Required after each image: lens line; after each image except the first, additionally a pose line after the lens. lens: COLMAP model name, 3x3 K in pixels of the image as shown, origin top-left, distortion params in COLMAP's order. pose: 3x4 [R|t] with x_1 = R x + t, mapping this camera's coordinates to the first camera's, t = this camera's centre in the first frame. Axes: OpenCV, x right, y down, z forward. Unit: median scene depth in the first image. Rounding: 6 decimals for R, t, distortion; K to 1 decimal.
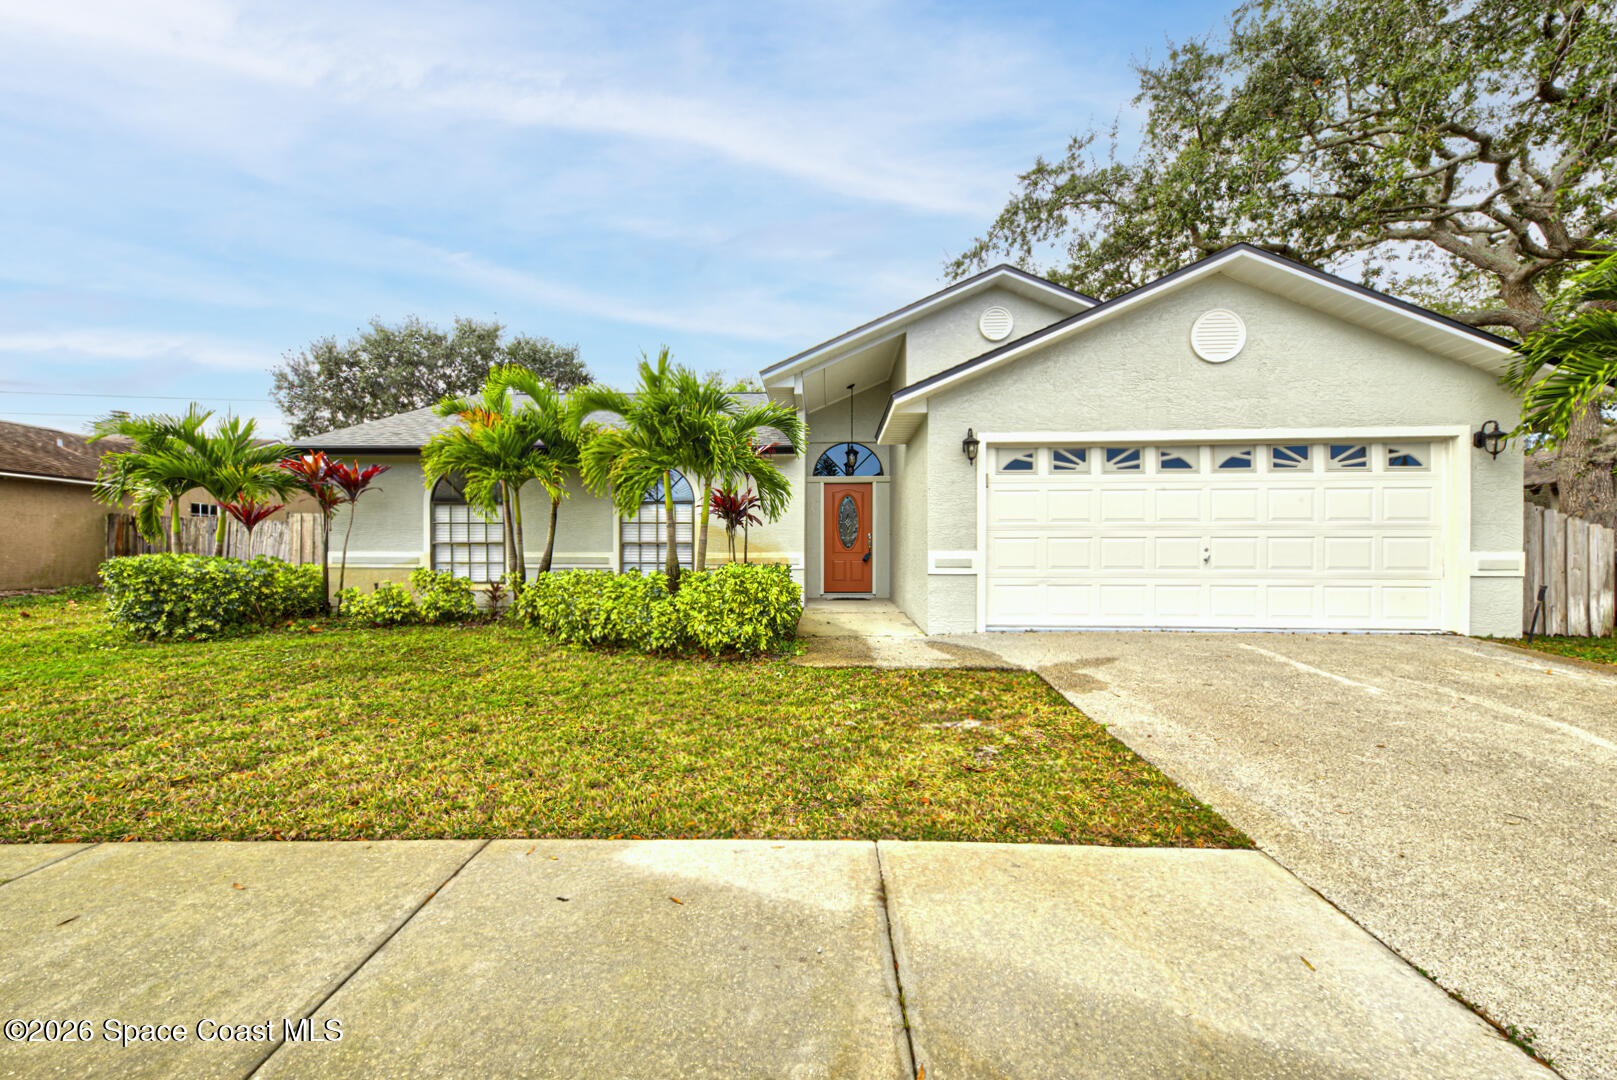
lens RADIAL K [[612.2, 0, 804.7], [0, 612.2, 550.3], [0, 0, 1]] dist [0.026712, -0.000691]
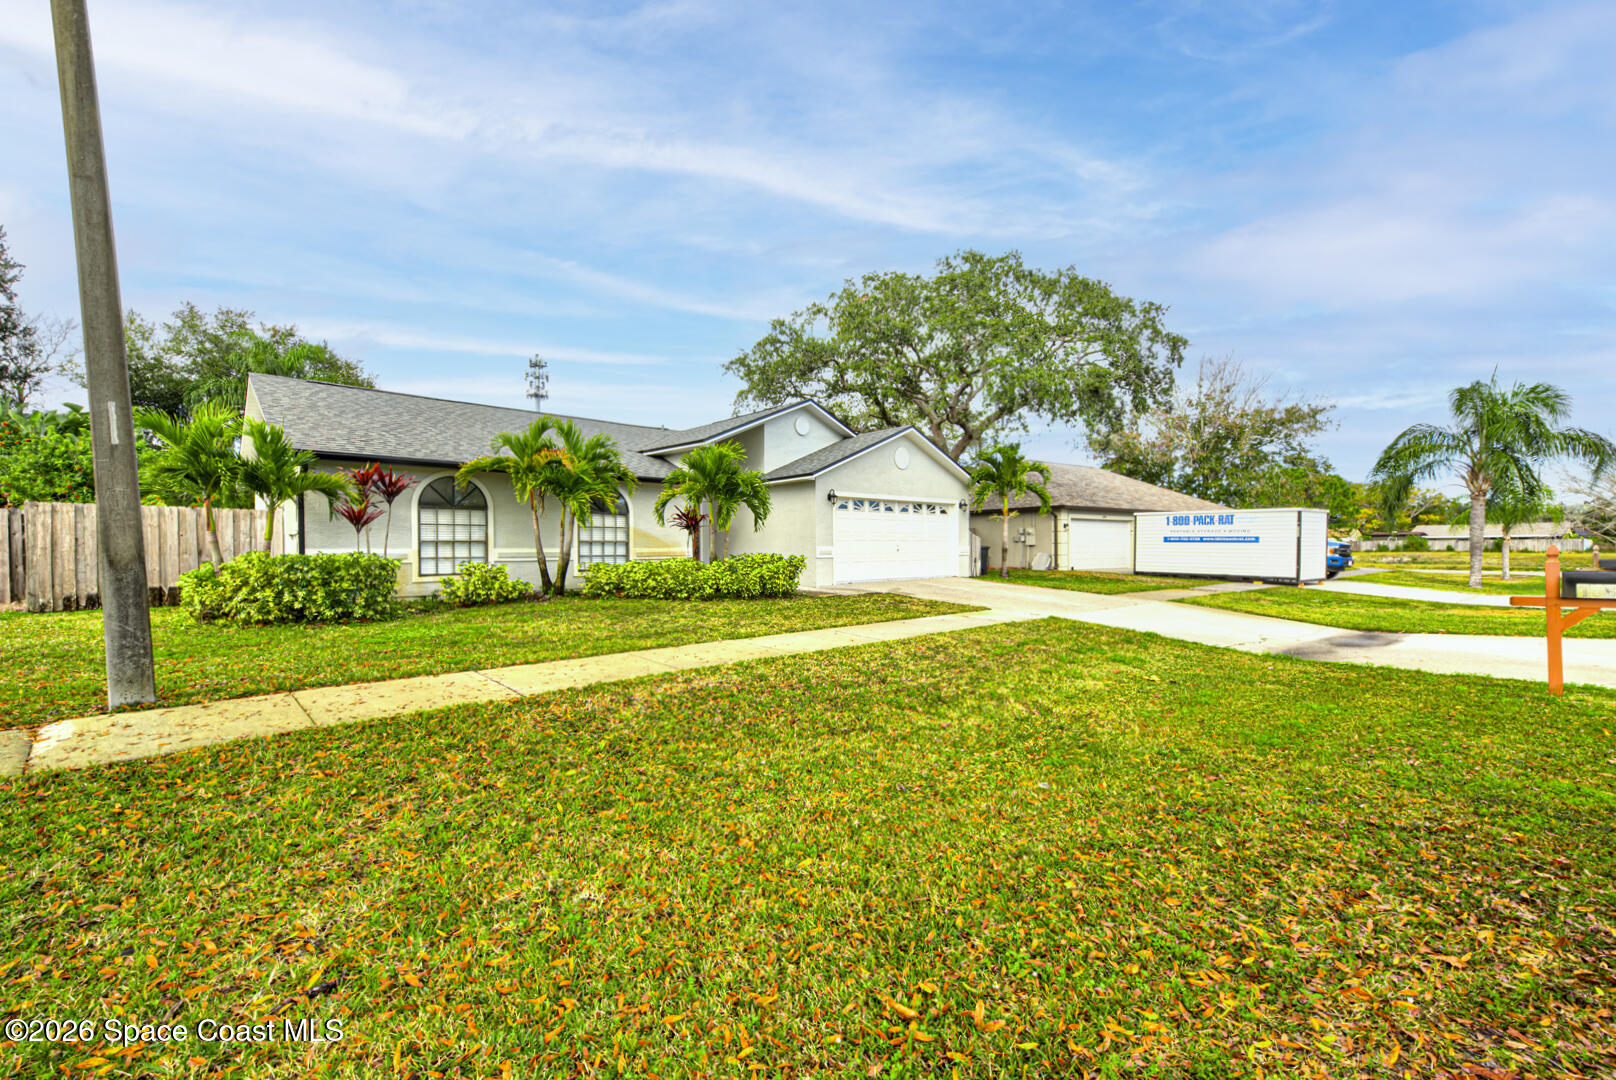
lens RADIAL K [[675.5, 0, 813.7], [0, 675.5, 549.7], [0, 0, 1]] dist [0.020280, 0.000502]
pose [[0.705648, -0.006946, 0.708528, -1.336854], [0.000833, 0.999959, 0.008973, -0.008720], [-0.708562, -0.005742, 0.705626, -0.572694]]
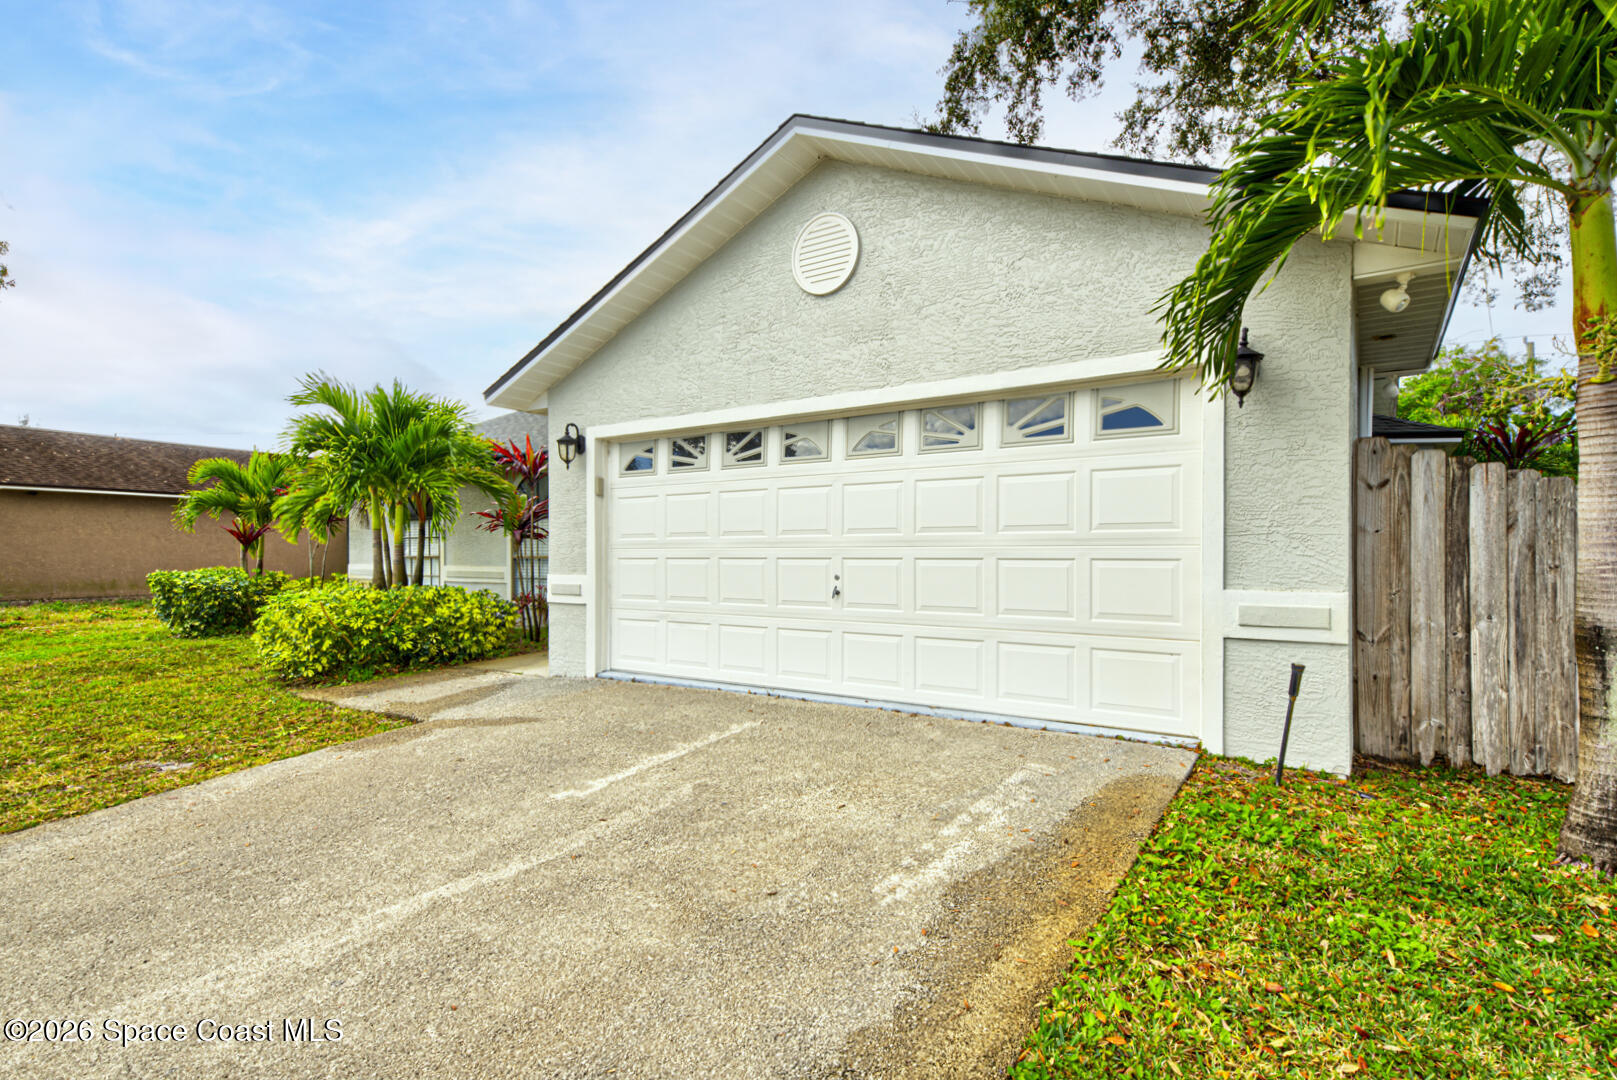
lens RADIAL K [[803.8, 0, 821.2], [0, 803.8, 534.3], [0, 0, 1]] dist [0.035486, 0.001883]
pose [[0.850900, -0.014764, -0.525120, 1.017083], [0.014959, 0.999881, -0.003872, -0.040533], [0.525114, -0.004561, 0.851020, 0.245848]]
